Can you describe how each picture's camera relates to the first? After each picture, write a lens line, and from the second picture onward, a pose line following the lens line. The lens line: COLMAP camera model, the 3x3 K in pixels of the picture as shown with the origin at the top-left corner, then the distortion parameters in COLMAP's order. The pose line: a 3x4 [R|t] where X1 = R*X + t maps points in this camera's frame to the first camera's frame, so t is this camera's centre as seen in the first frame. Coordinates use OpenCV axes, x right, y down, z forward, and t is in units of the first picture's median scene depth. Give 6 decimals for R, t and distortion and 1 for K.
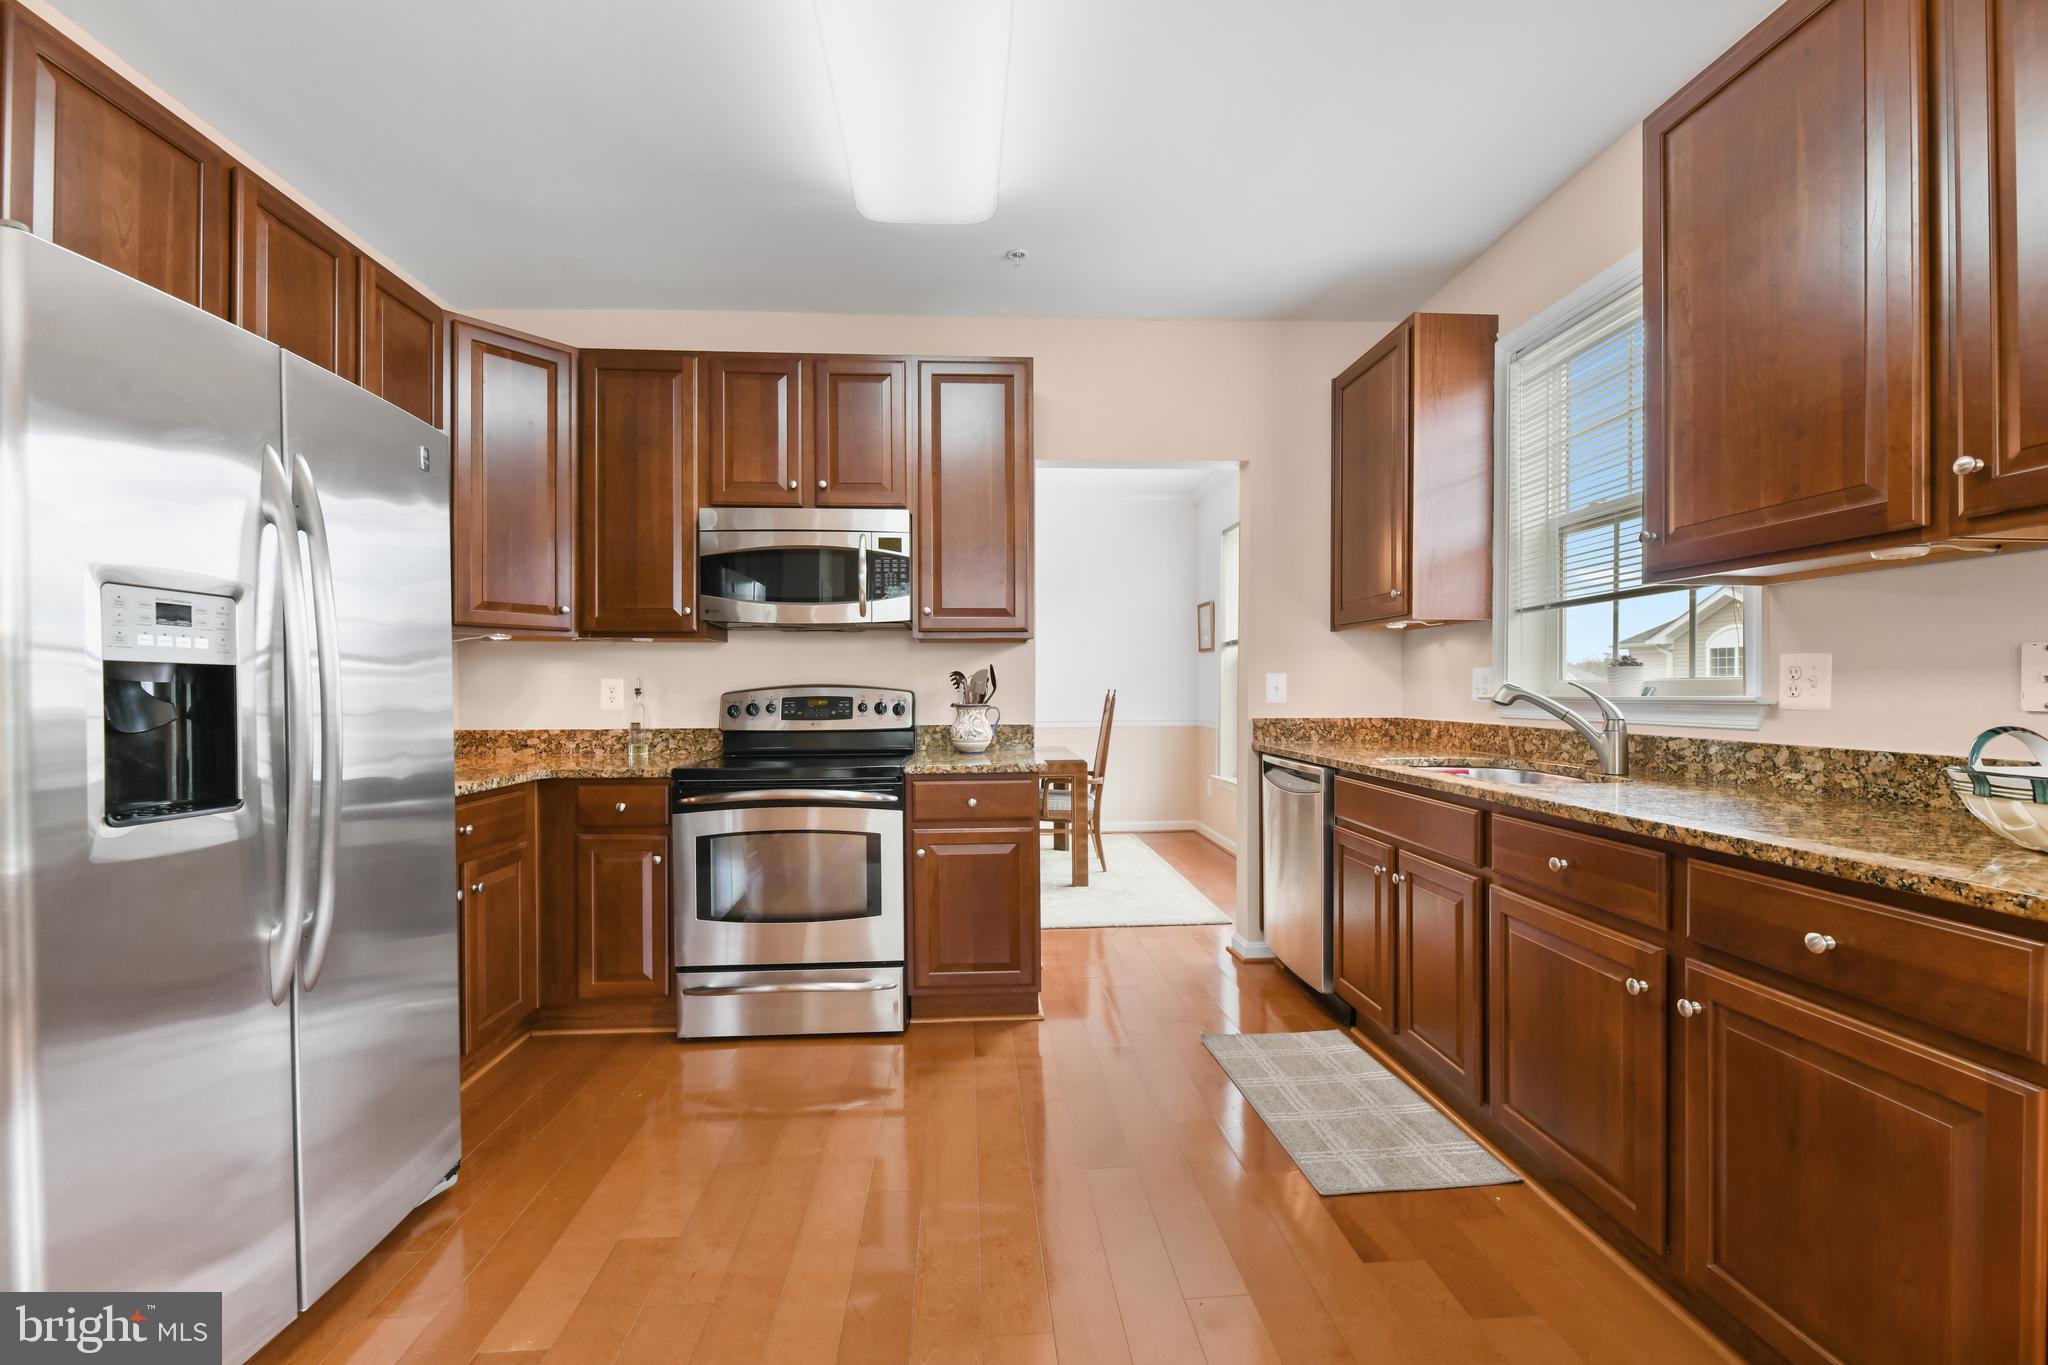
lens RADIAL K [[809.9, 0, 1020.9], [0, 809.9, 689.2], [0, 0, 1]] dist [-0.001882, -0.000358]
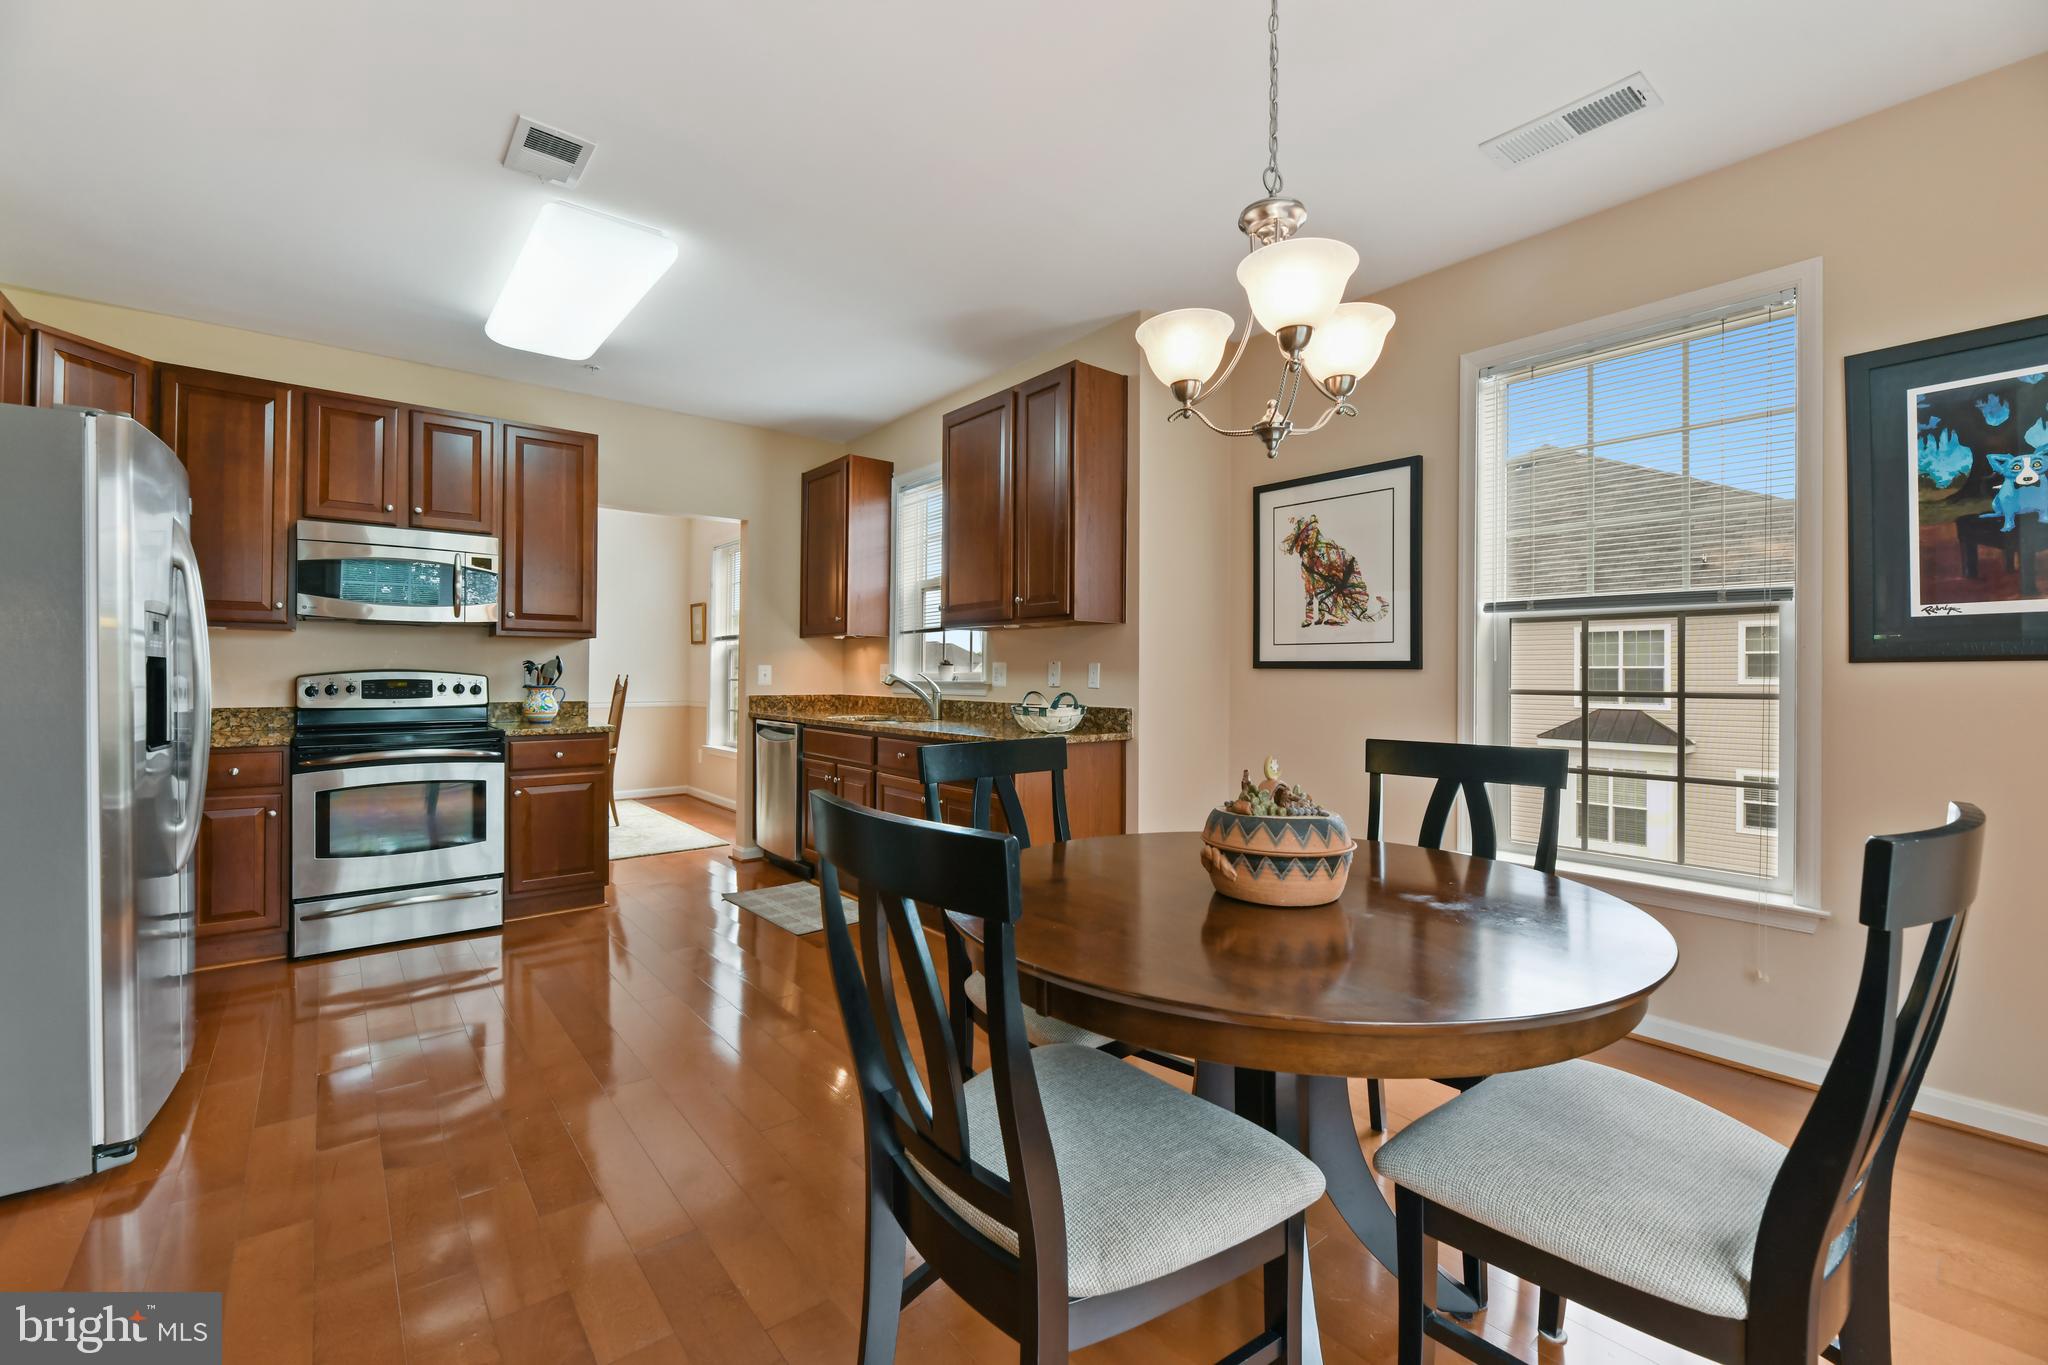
lens RADIAL K [[861.3, 0, 974.2], [0, 861.3, 675.2], [0, 0, 1]] dist [-0.002291, -0.000503]
pose [[0.837249, 0.006874, 0.546778, -0.271651], [-0.007415, 0.999972, -0.001217, -0.002315], [-0.546771, -0.003036, 0.837276, -0.638895]]
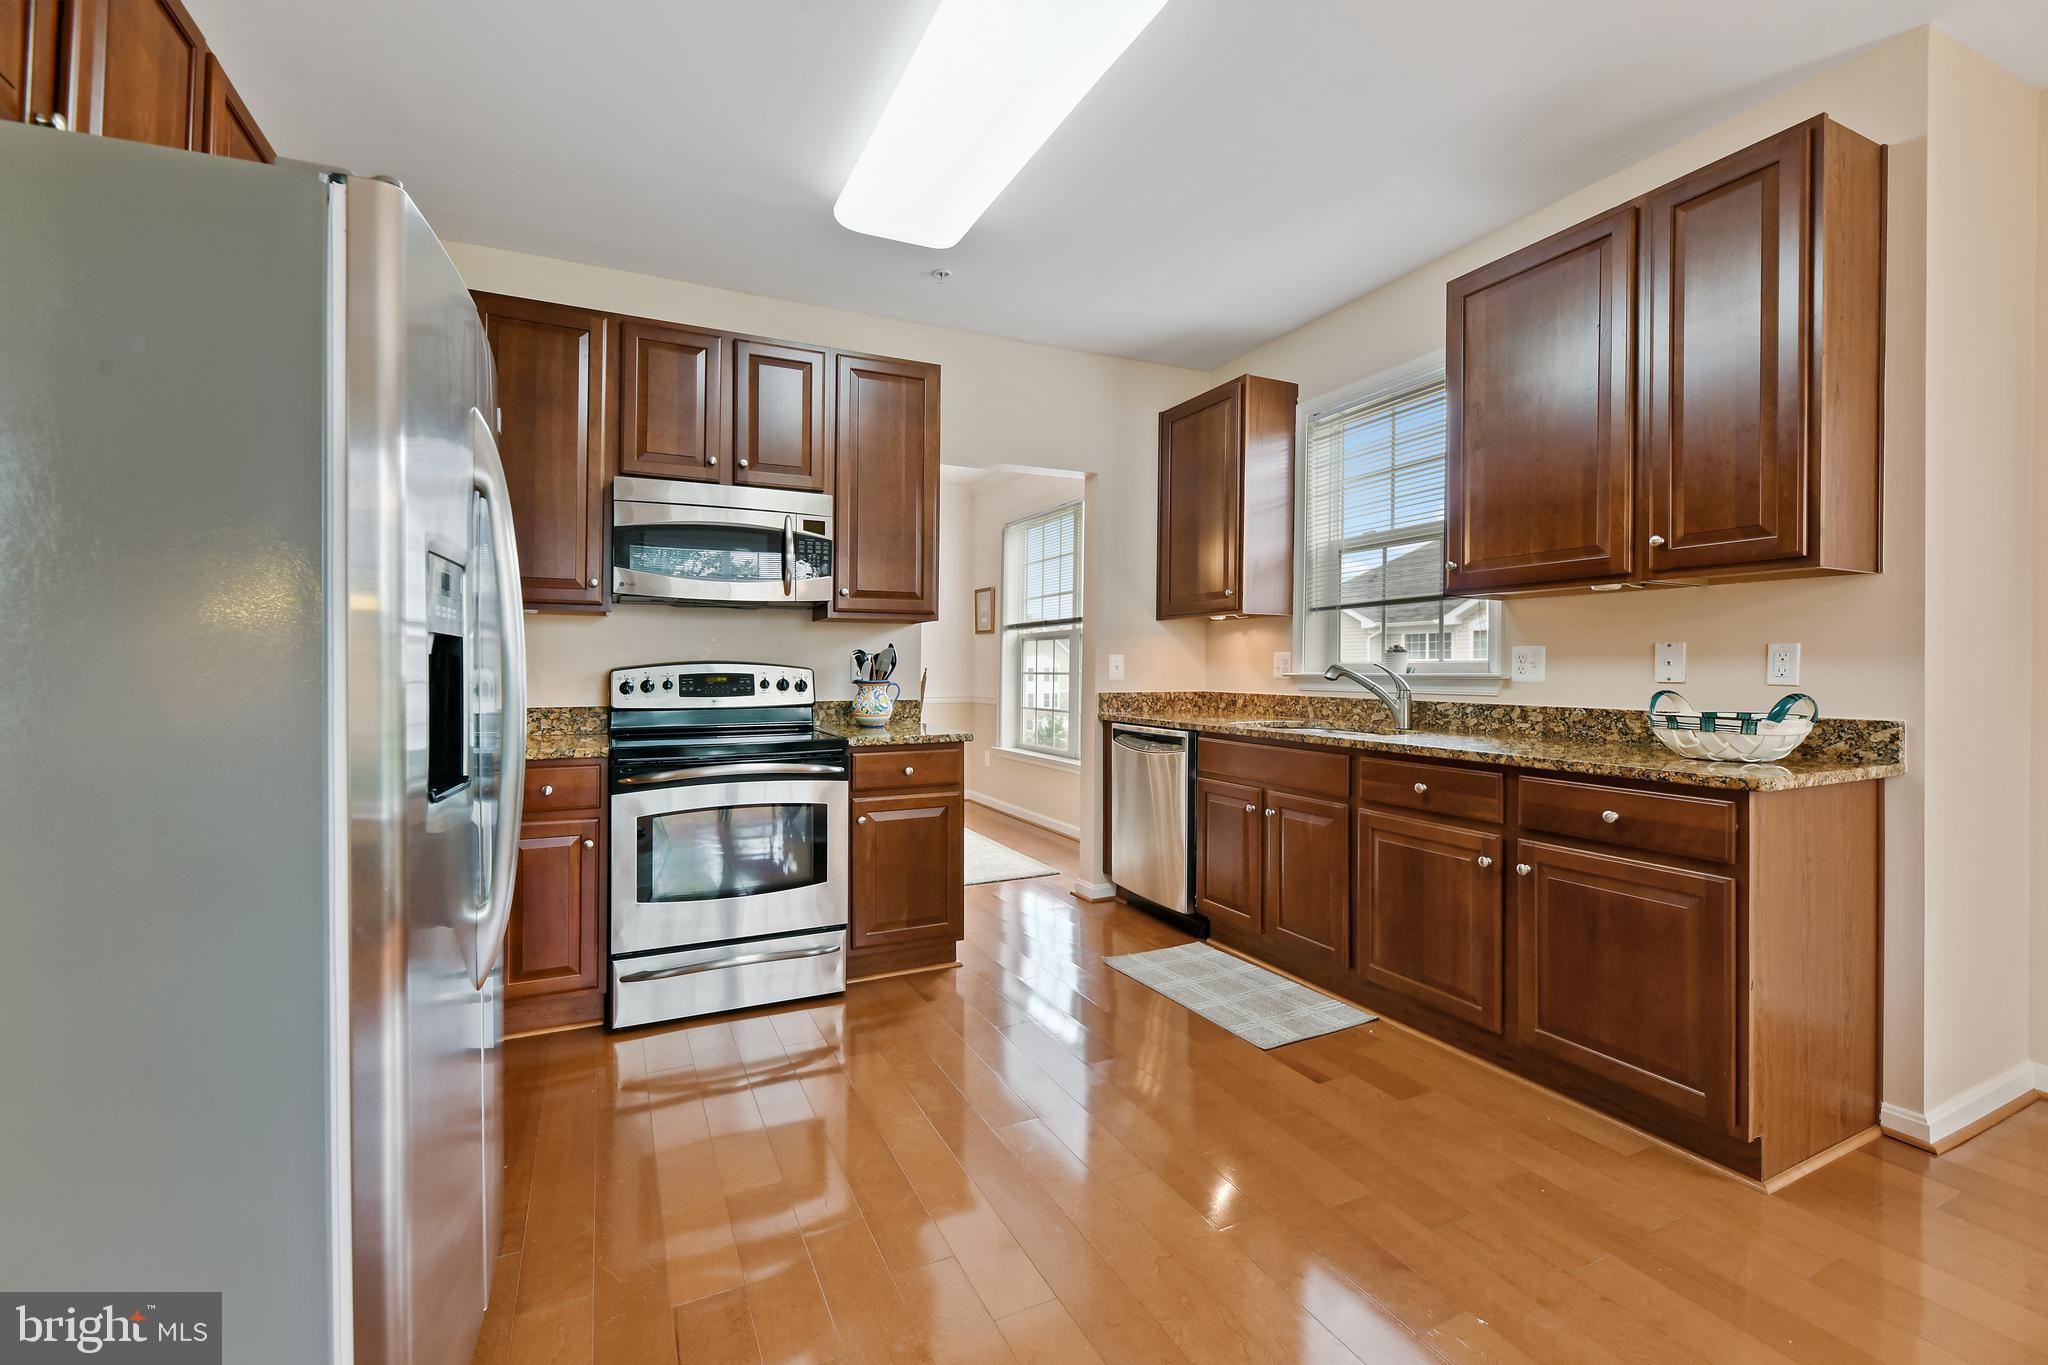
lens RADIAL K [[825.2, 0, 976.0], [0, 825.2, 661.5], [0, 0, 1]] dist [0.000889, 0.000025]
pose [[0.936451, 0.007174, 0.350725, -0.360440], [-0.004216, 0.999949, -0.009197, 0.002889], [-0.350773, 0.007134, 0.936433, -0.068345]]
